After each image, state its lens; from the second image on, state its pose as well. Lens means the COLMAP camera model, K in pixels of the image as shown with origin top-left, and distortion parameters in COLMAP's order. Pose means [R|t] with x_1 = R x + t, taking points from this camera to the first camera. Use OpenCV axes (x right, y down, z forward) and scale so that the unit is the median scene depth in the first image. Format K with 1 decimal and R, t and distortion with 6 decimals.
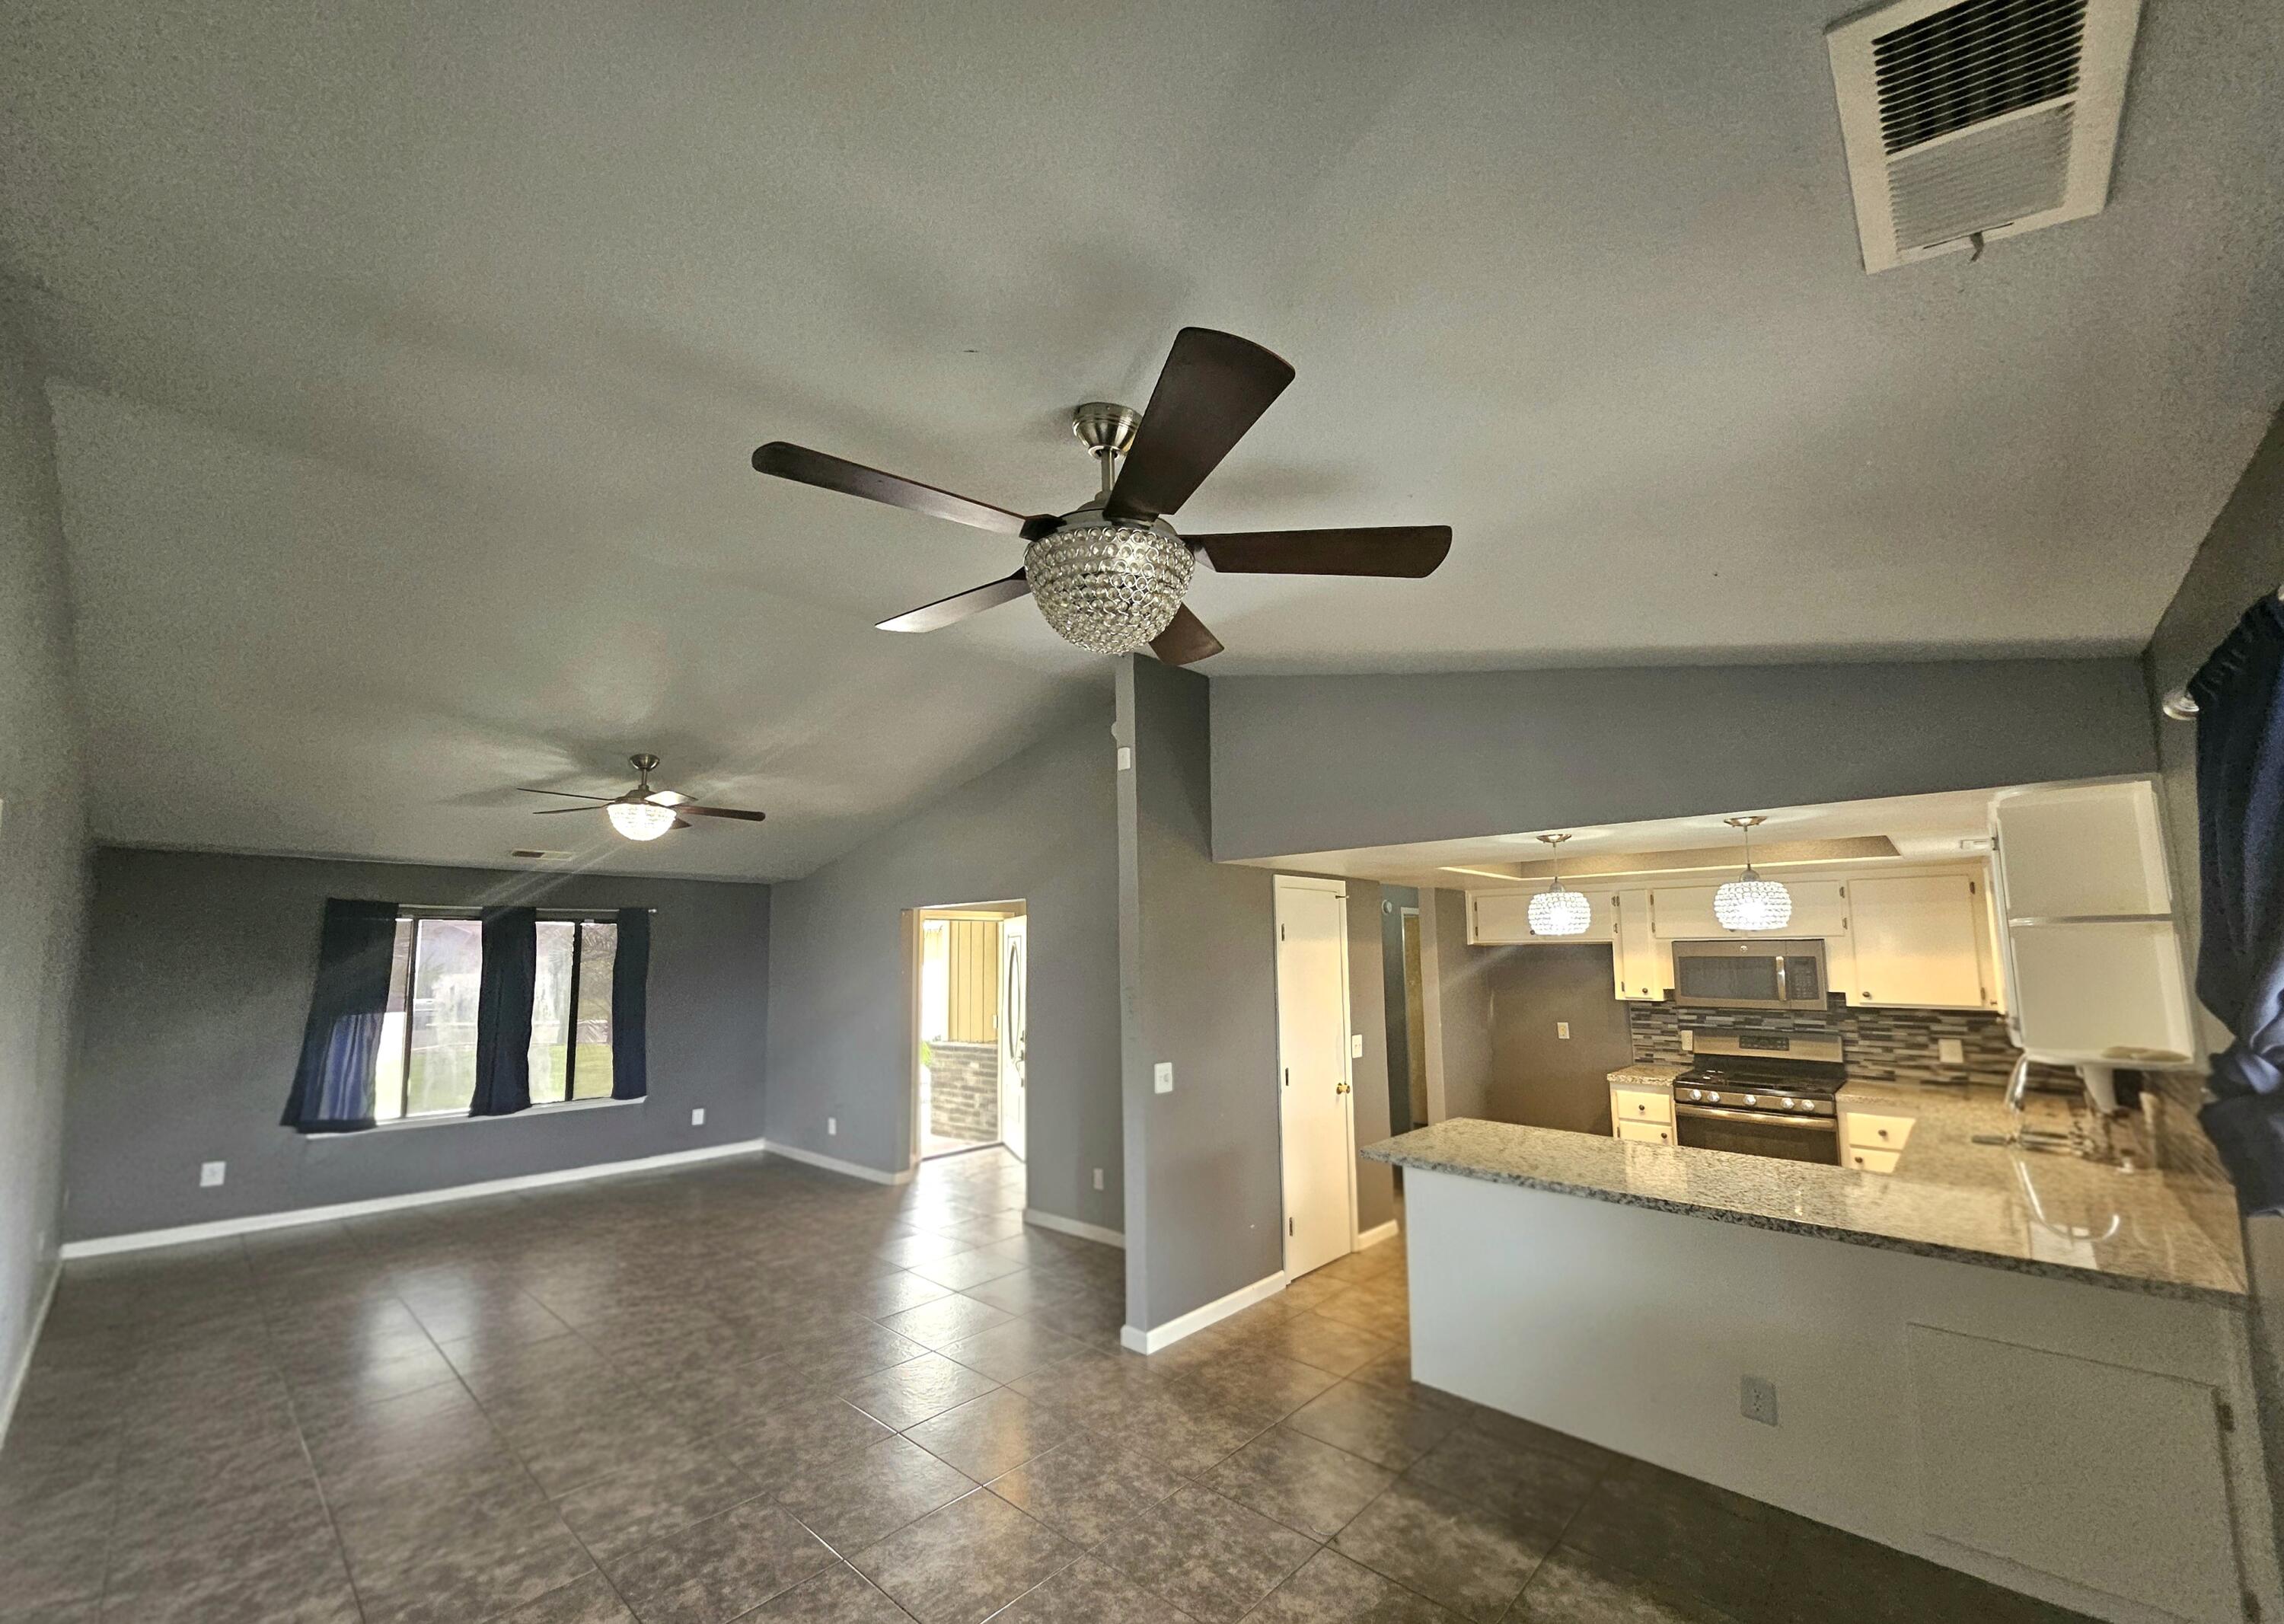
lens RADIAL K [[898.6, 0, 1123.2], [0, 898.6, 860.4], [0, 0, 1]] dist [0.005927, -0.002731]
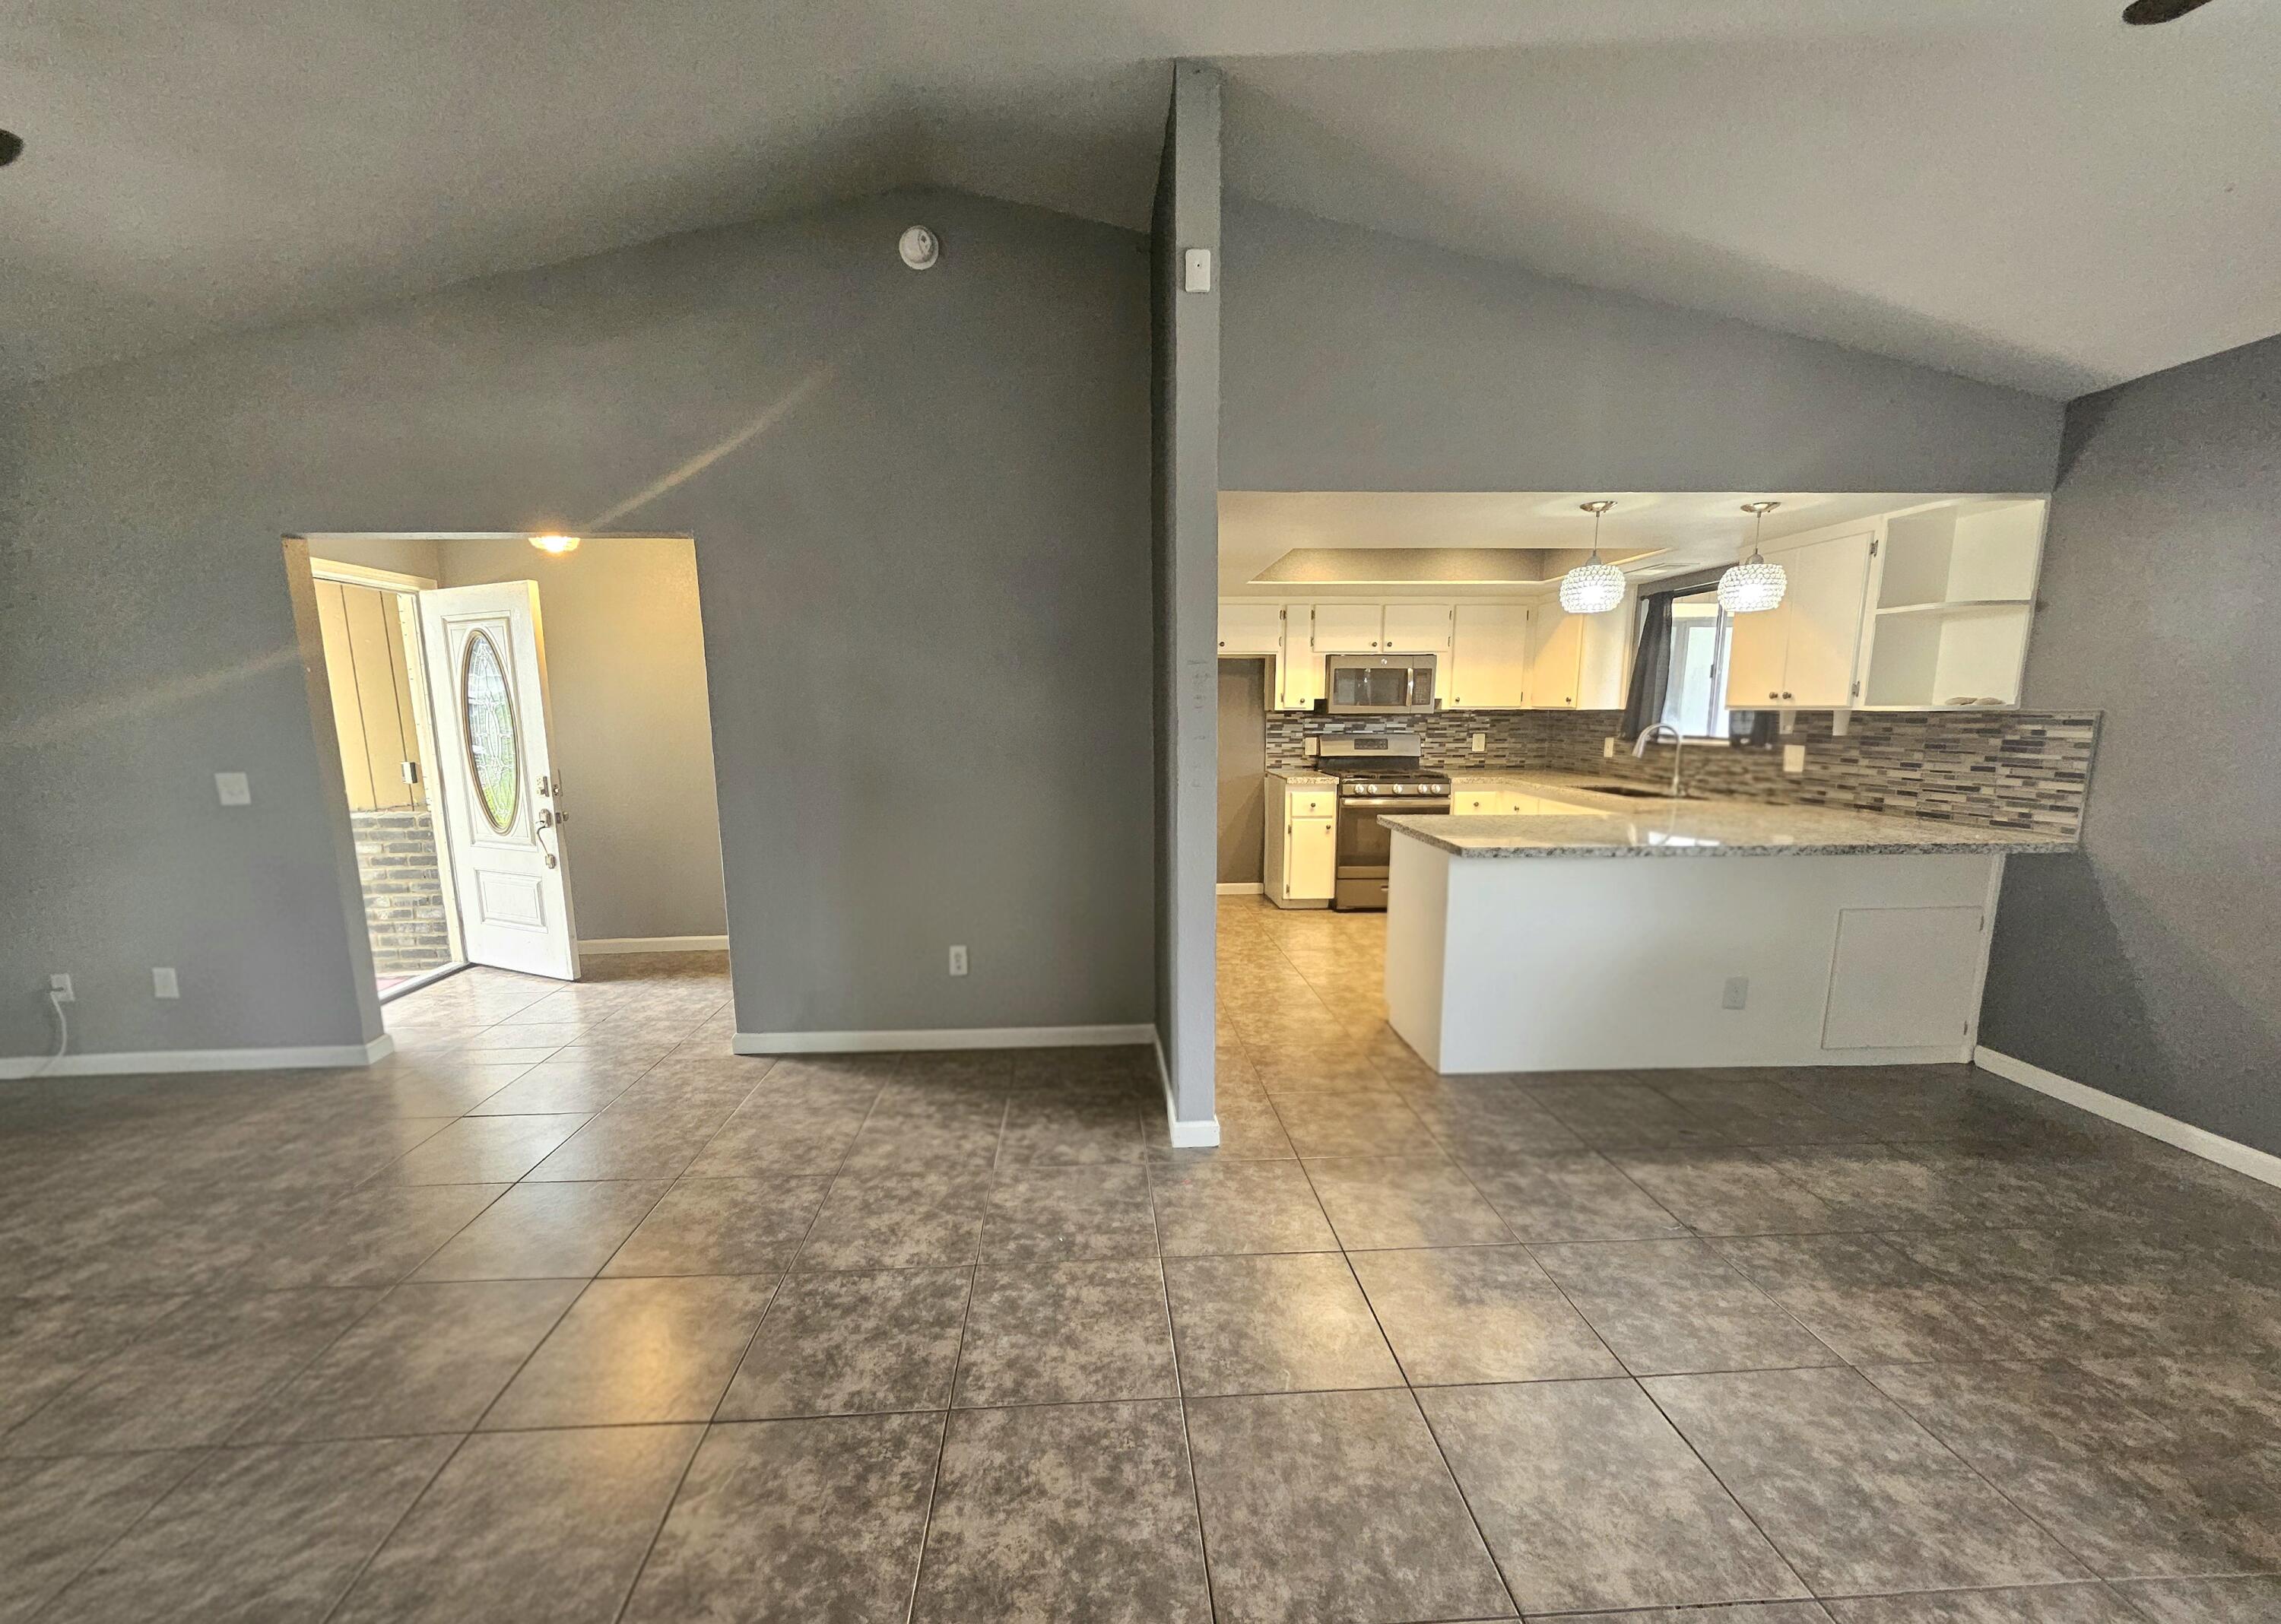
lens RADIAL K [[897.3, 0, 1121.7], [0, 897.3, 860.3], [0, 0, 1]] dist [0.005927, -0.002731]
pose [[0.693243, -0.119410, 0.710743, -0.393398], [-0.074594, 0.968994, 0.235555, 0.101191], [-0.716834, -0.216314, 0.662841, 0.436784]]
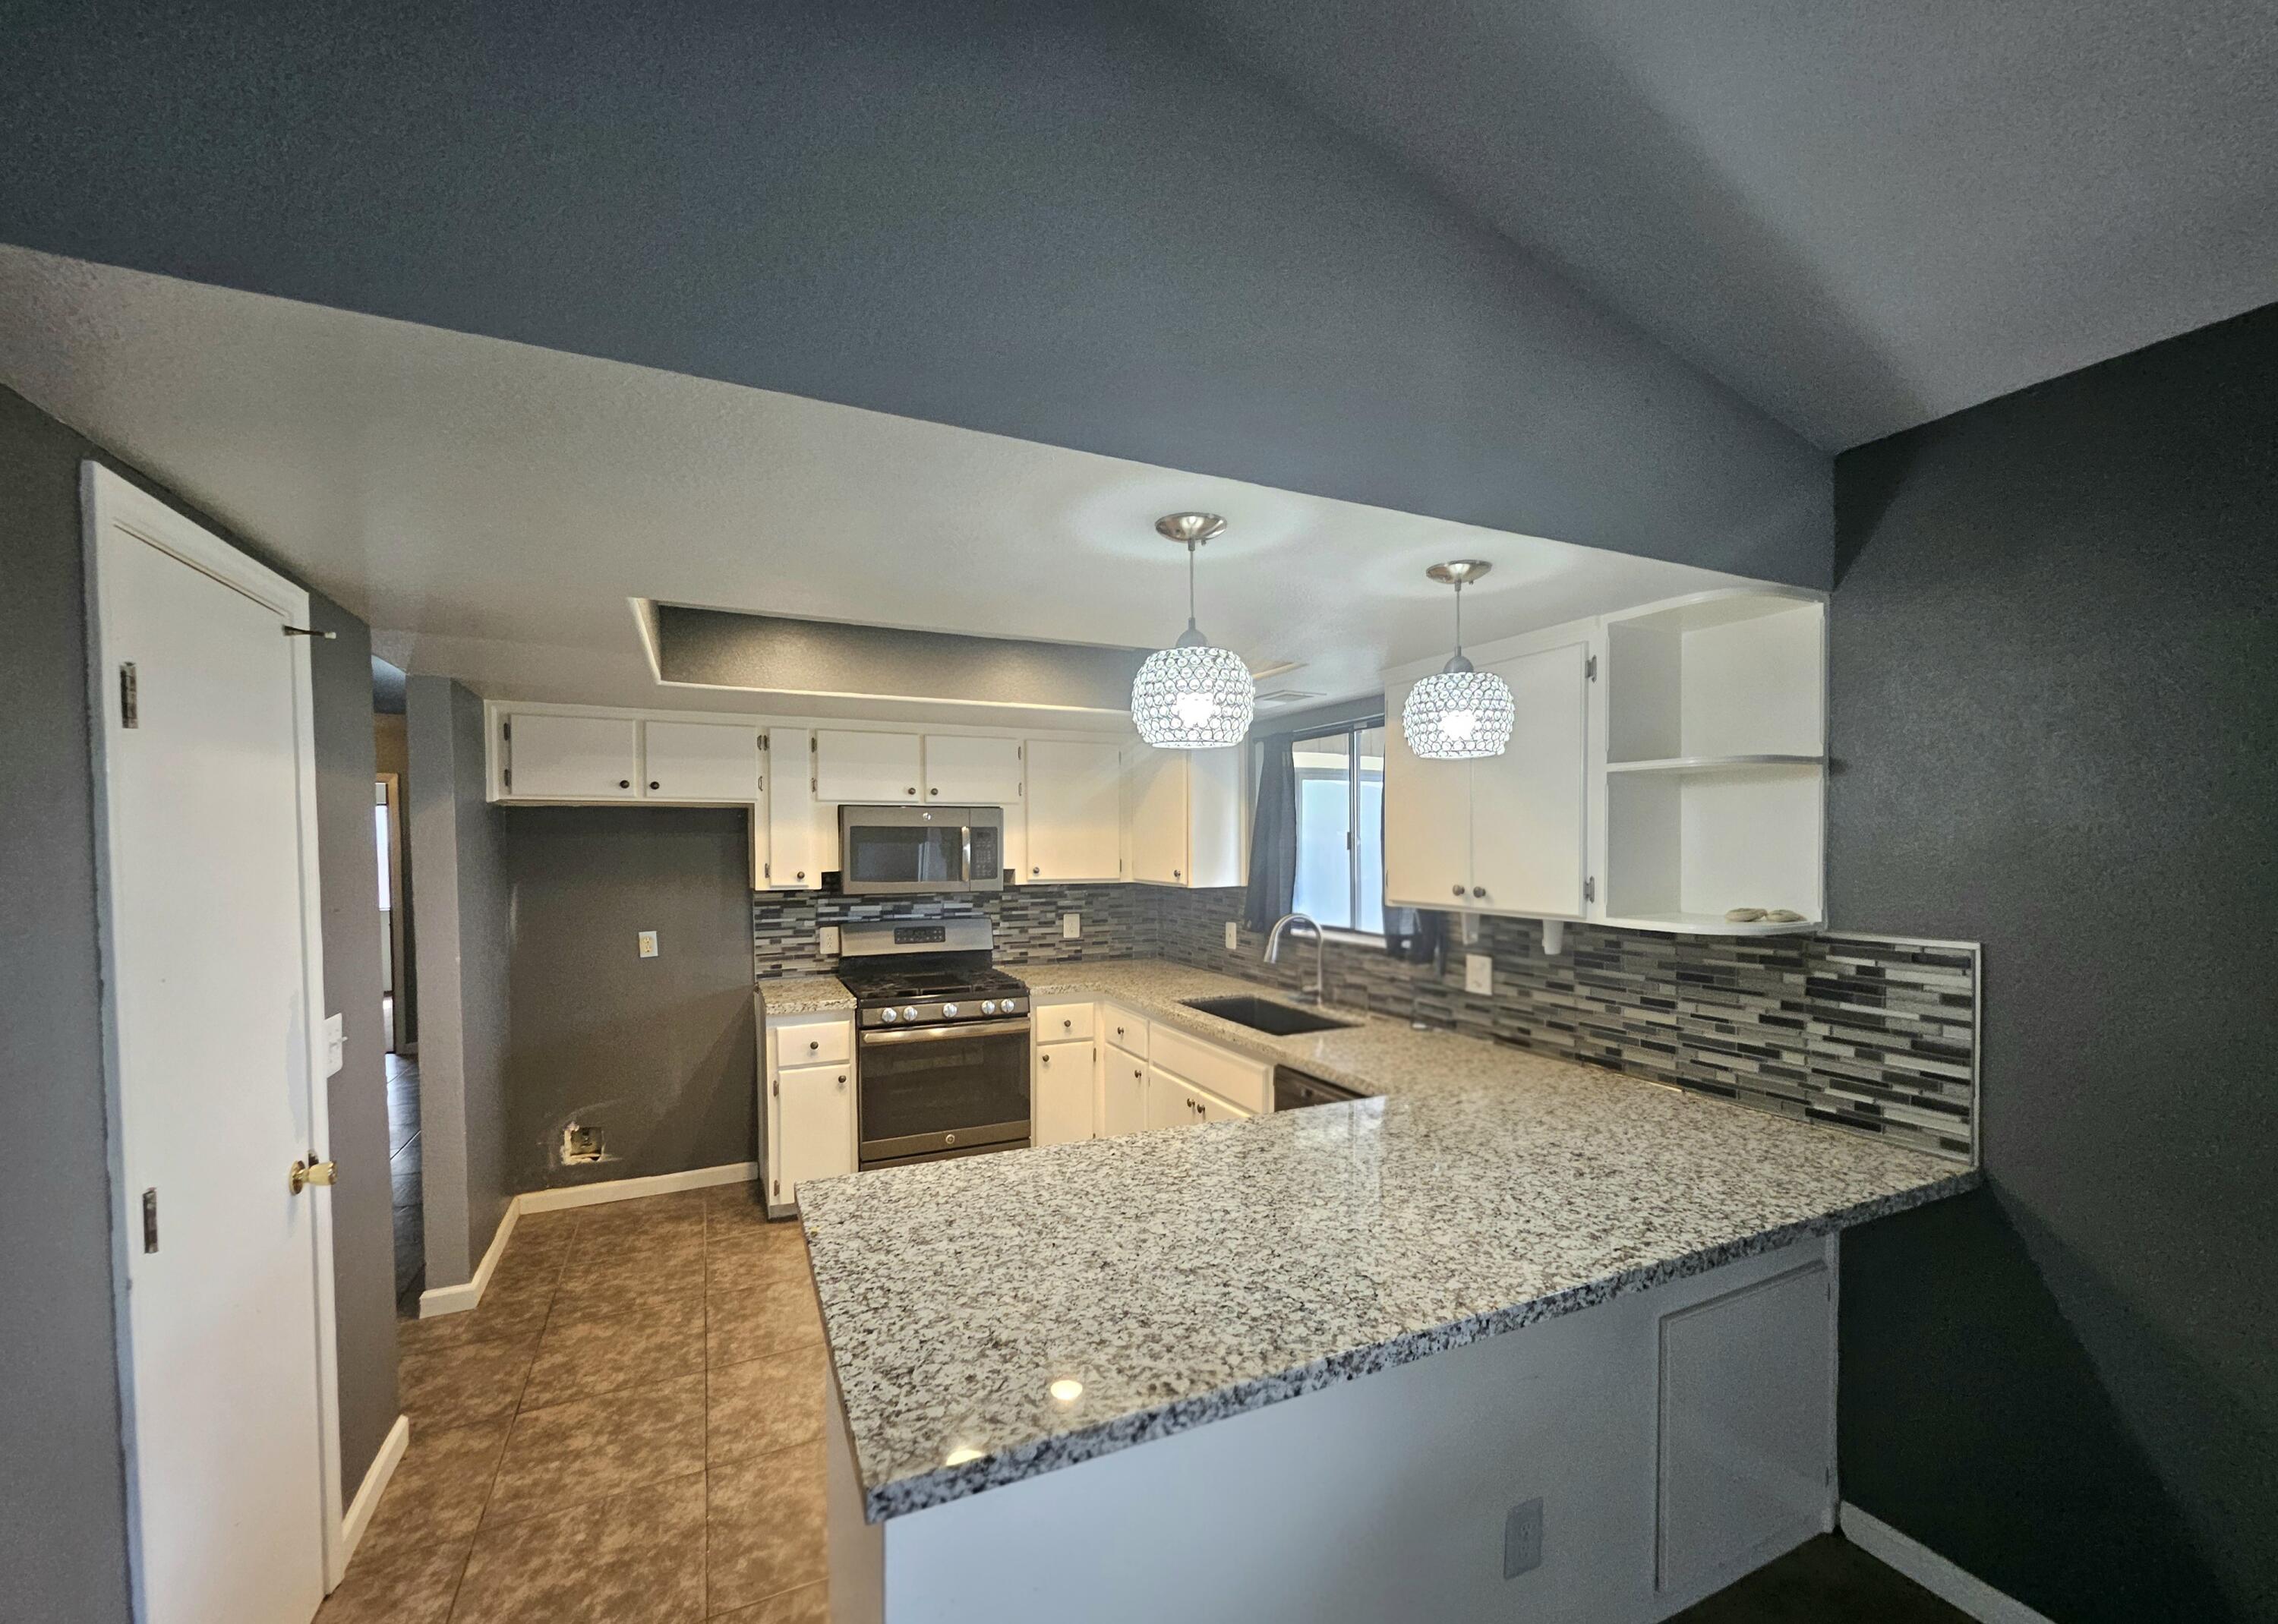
lens RADIAL K [[902.9, 0, 1123.6], [0, 902.9, 862.9], [0, 0, 1]] dist [0.005205, -0.000298]
pose [[0.370189, -0.018023, 0.928782, 0.032838], [-0.096460, 0.993661, 0.057729, 0.078213], [-0.923935, -0.110961, 0.366104, 0.568841]]
